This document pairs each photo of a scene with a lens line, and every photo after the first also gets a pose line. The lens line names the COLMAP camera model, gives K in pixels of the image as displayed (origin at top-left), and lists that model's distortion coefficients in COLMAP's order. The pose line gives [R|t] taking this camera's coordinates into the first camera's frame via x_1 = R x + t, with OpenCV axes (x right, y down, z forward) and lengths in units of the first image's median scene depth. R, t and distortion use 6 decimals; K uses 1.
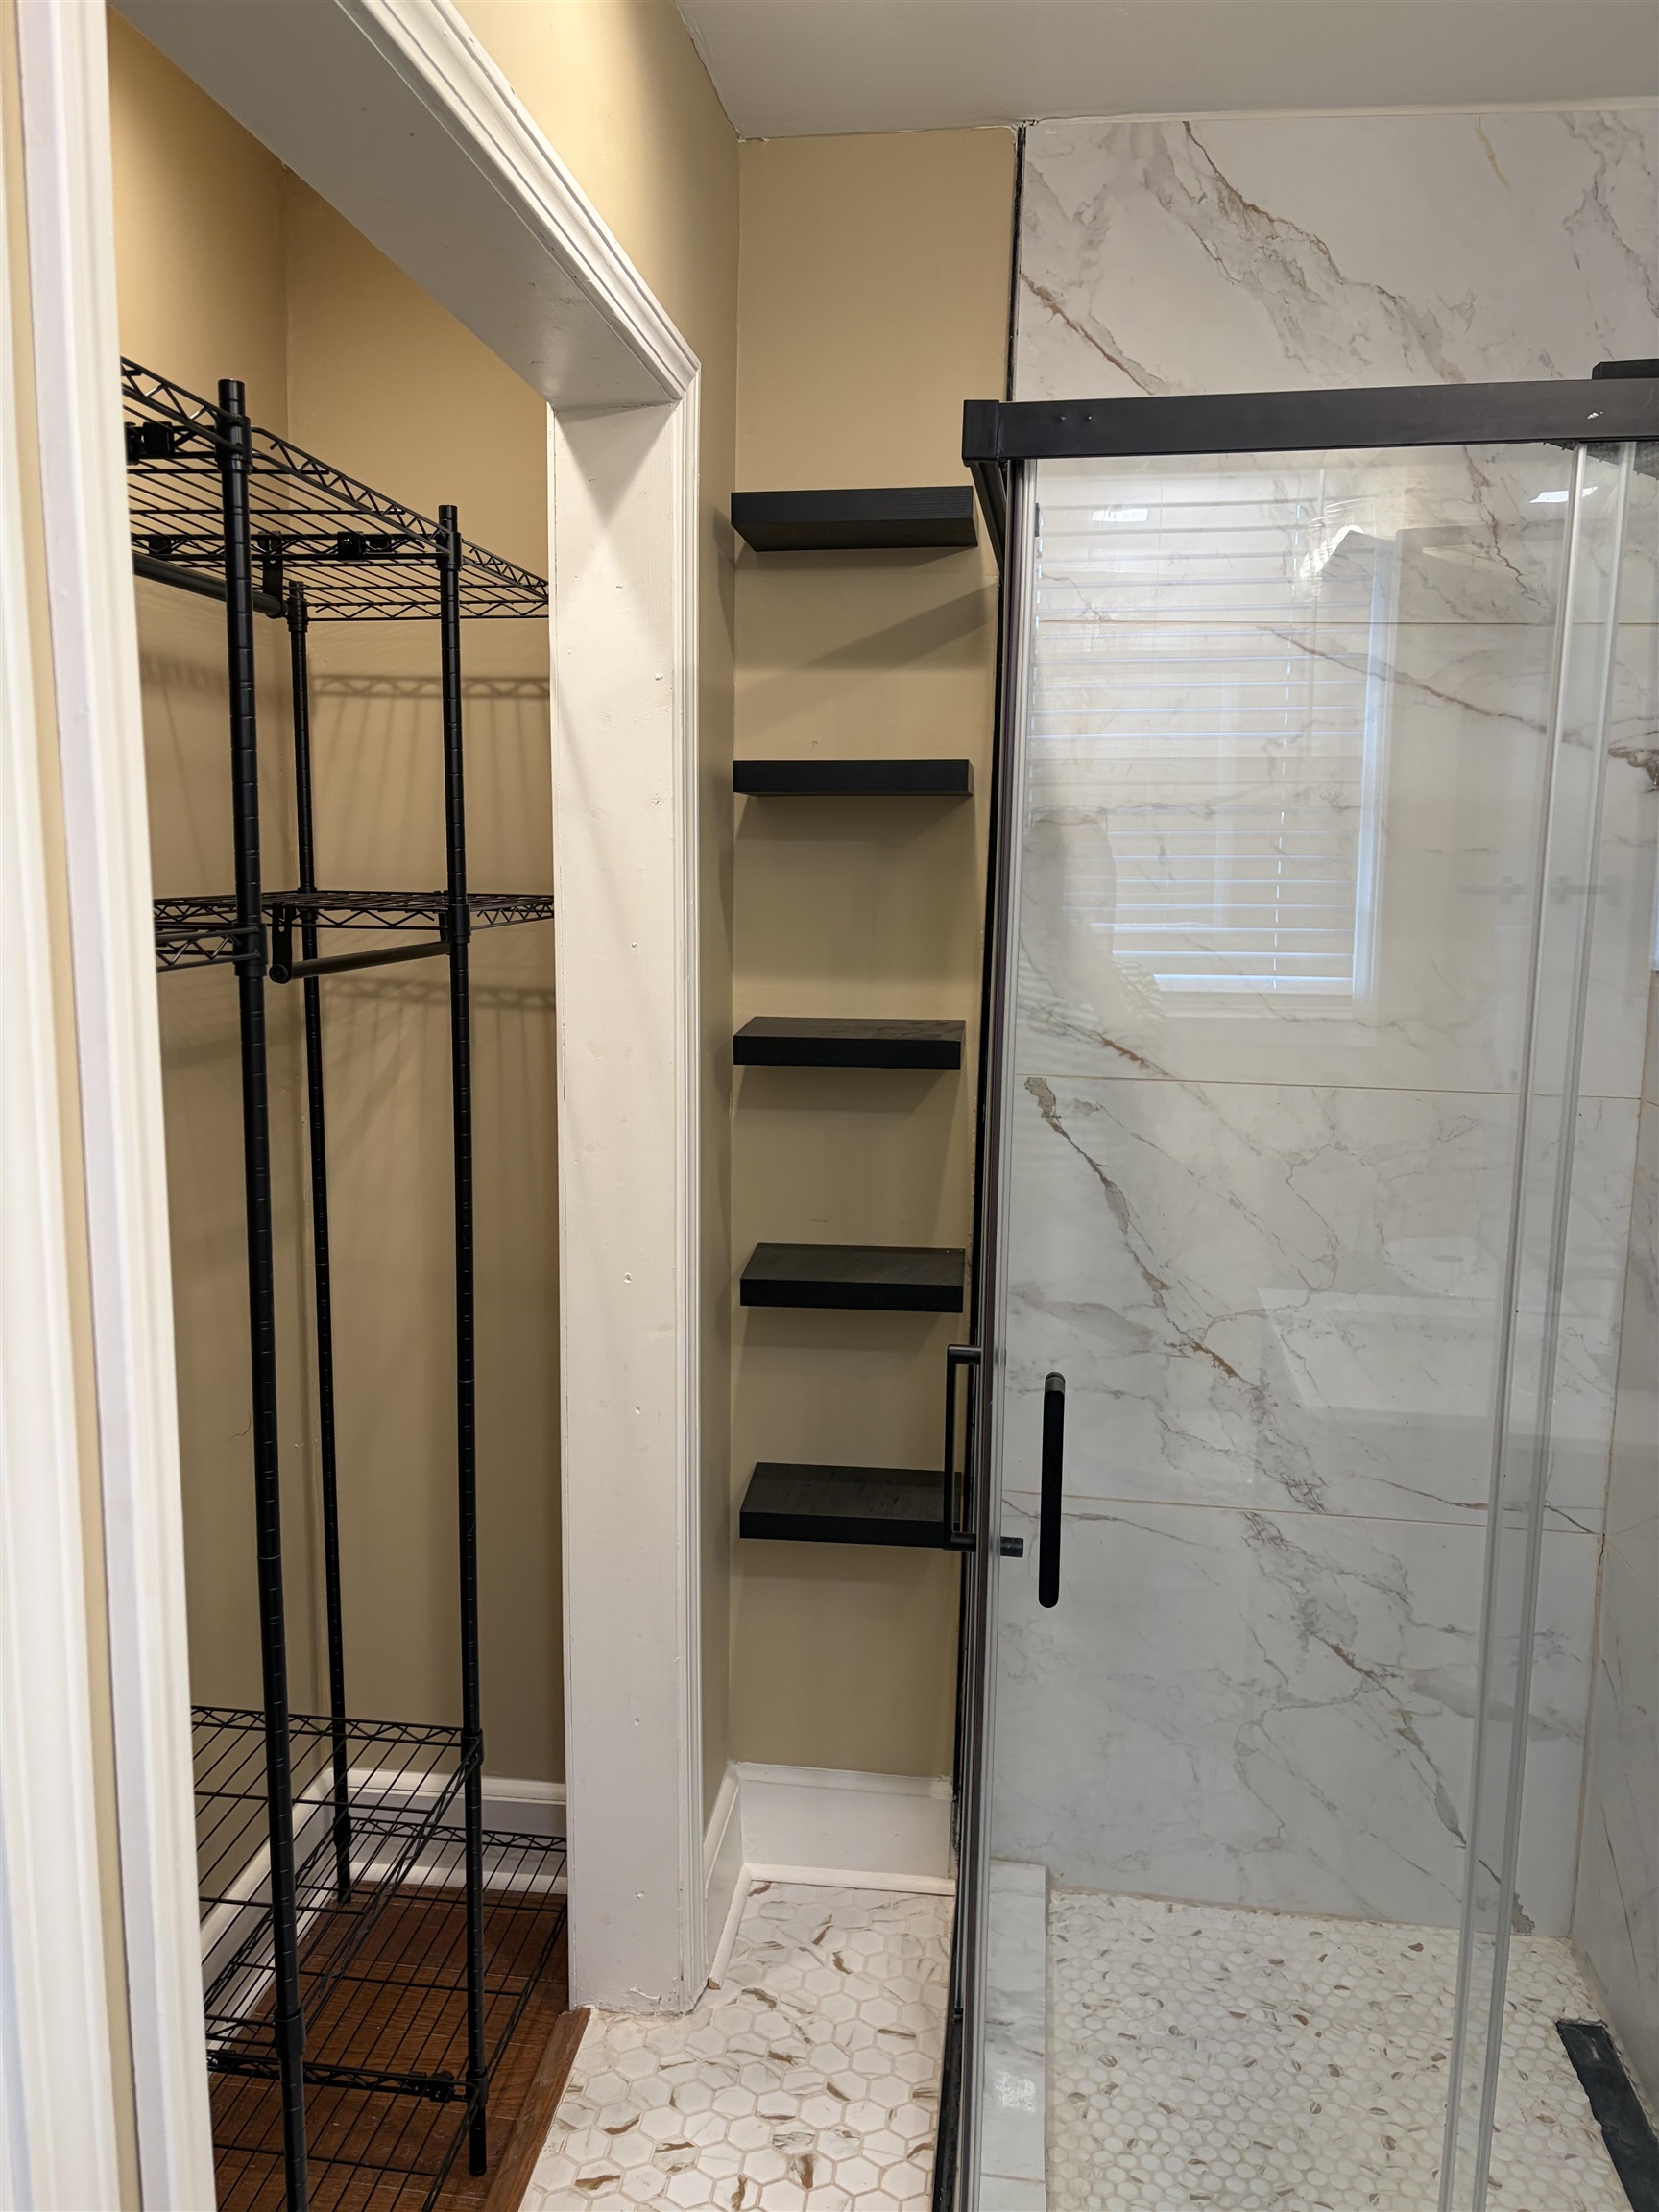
lens RADIAL K [[1686.0, 0, 828.3], [0, 1686.0, 1118.1], [0, 0, 1]] dist [0.083165, -0.096405]
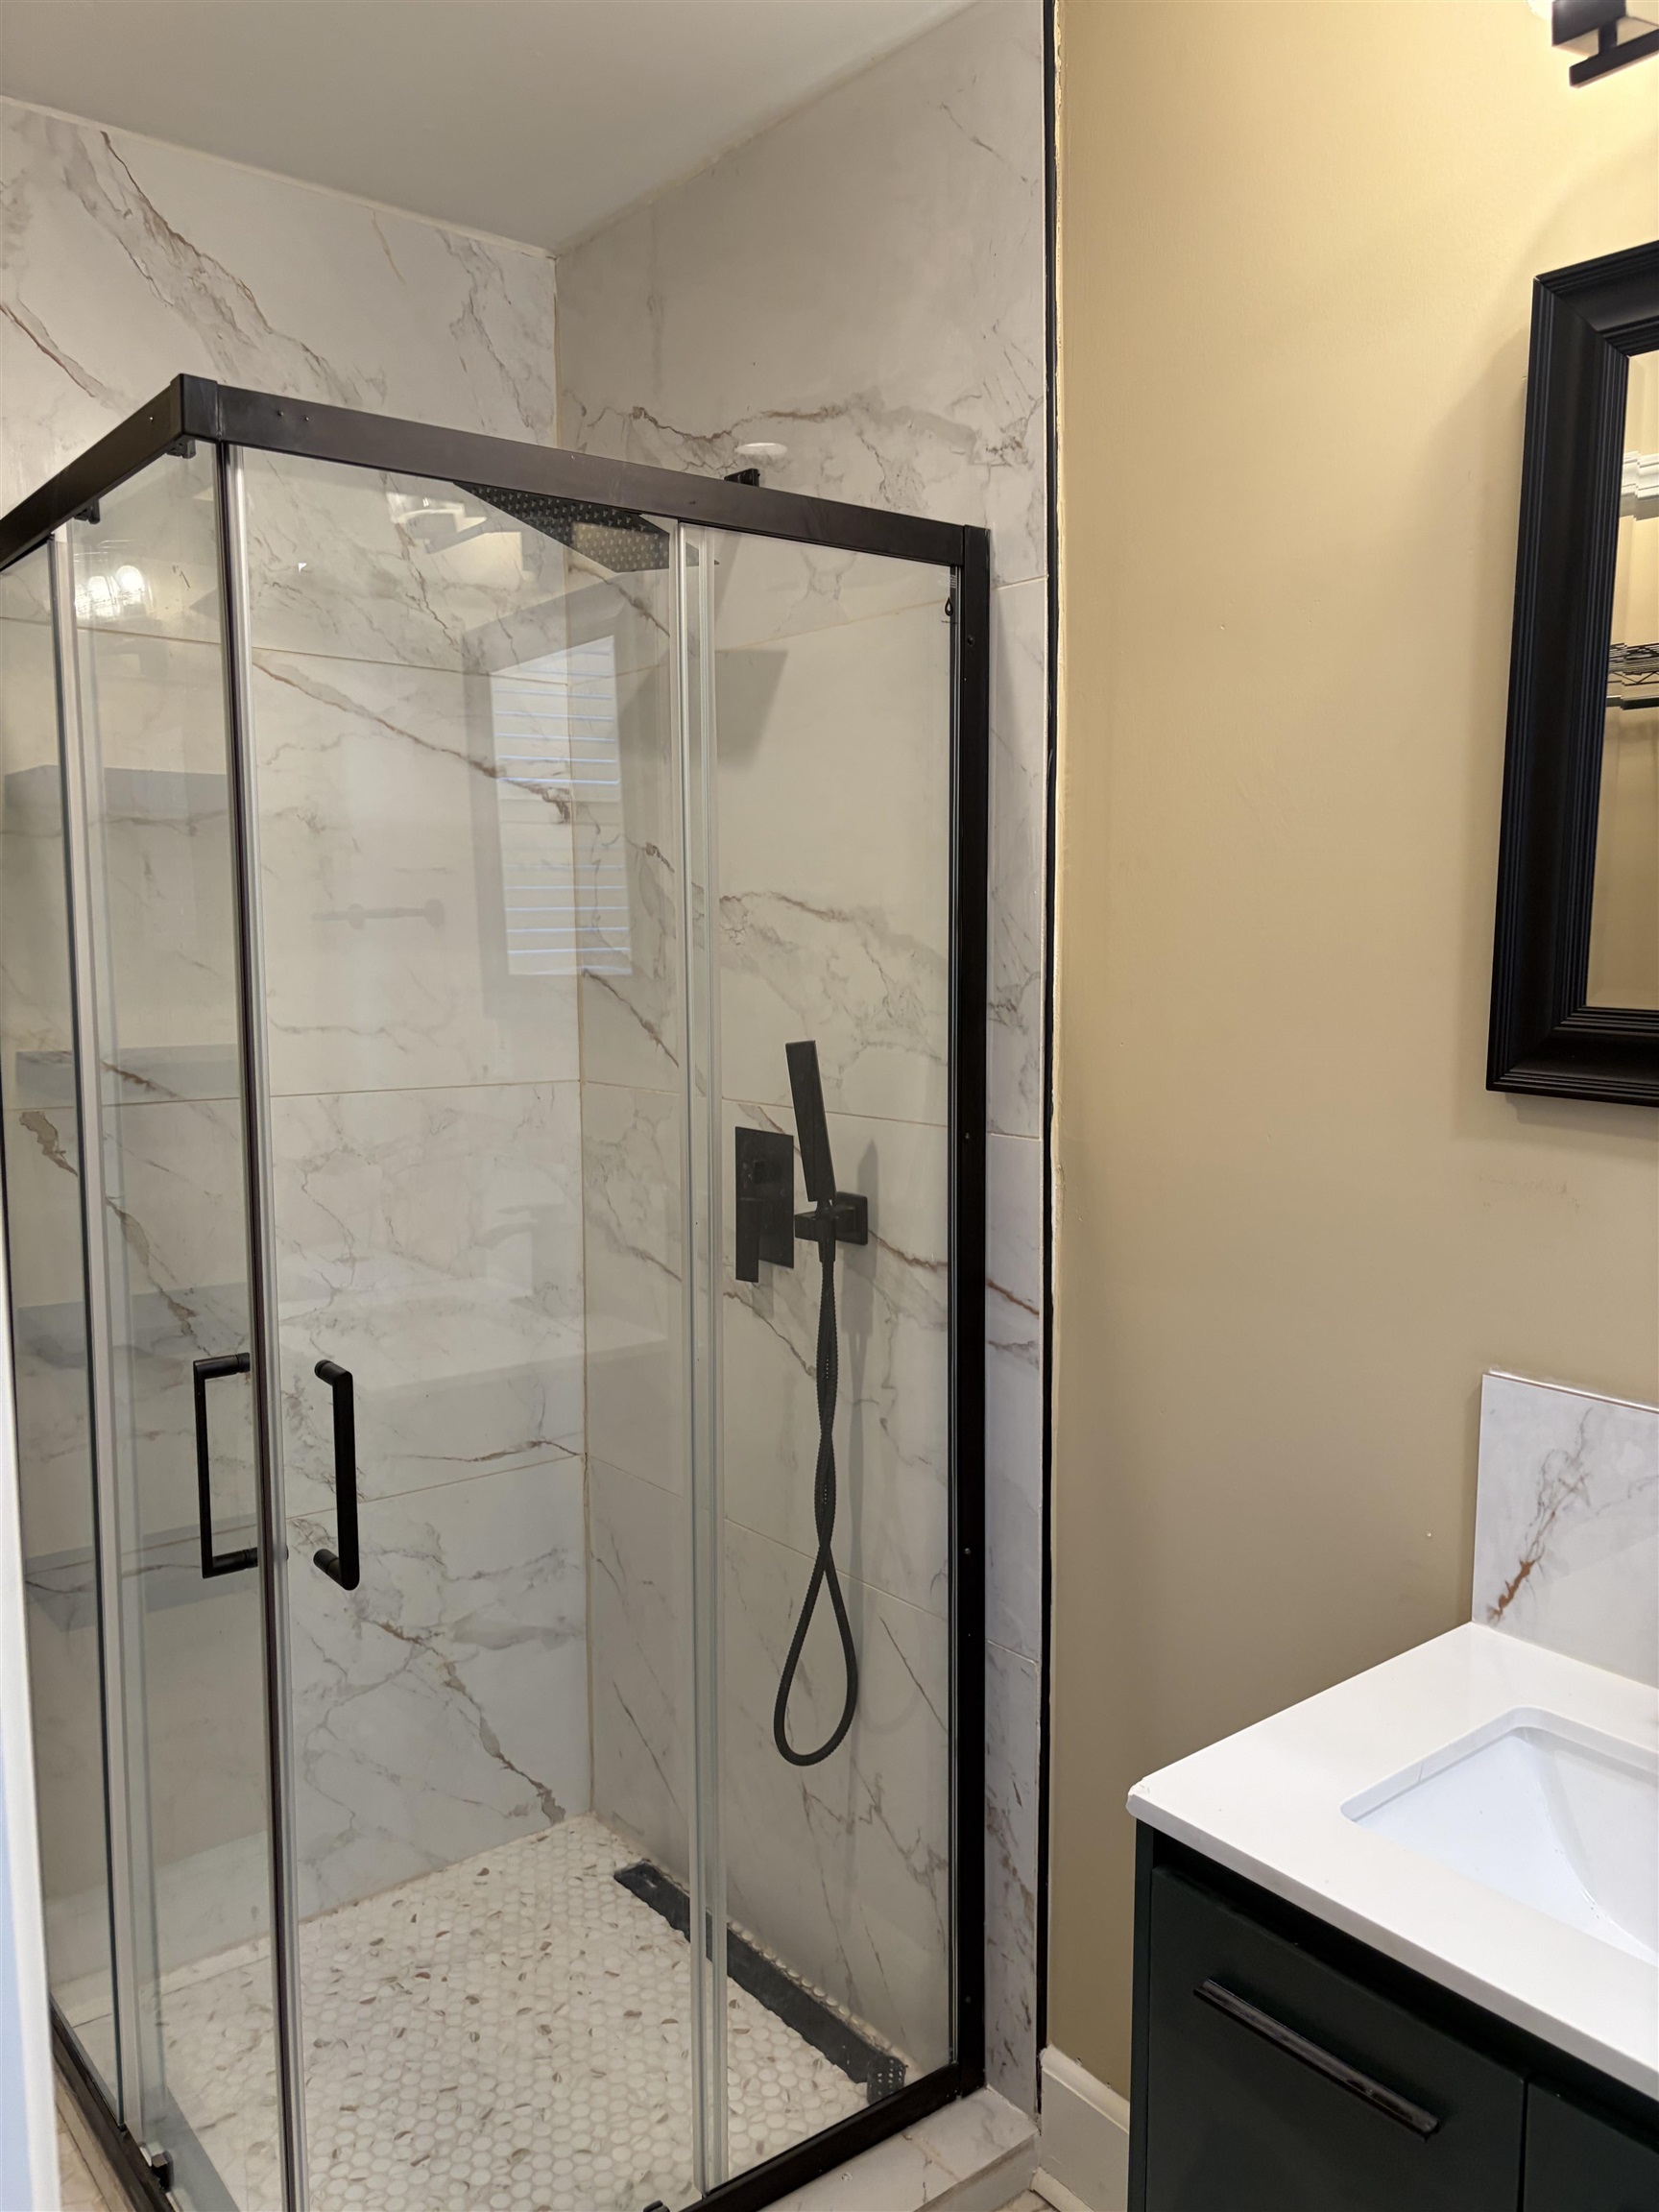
lens RADIAL K [[1686.7, 0, 832.9], [0, 1686.7, 1127.1], [0, 0, 1]] dist [0.047655, -0.059147]
pose [[0.689518, -0.097856, 0.717627, -0.257069], [0.122176, 0.992347, 0.017927, 0.022297], [-0.713889, 0.075316, 0.696197, 0.057698]]
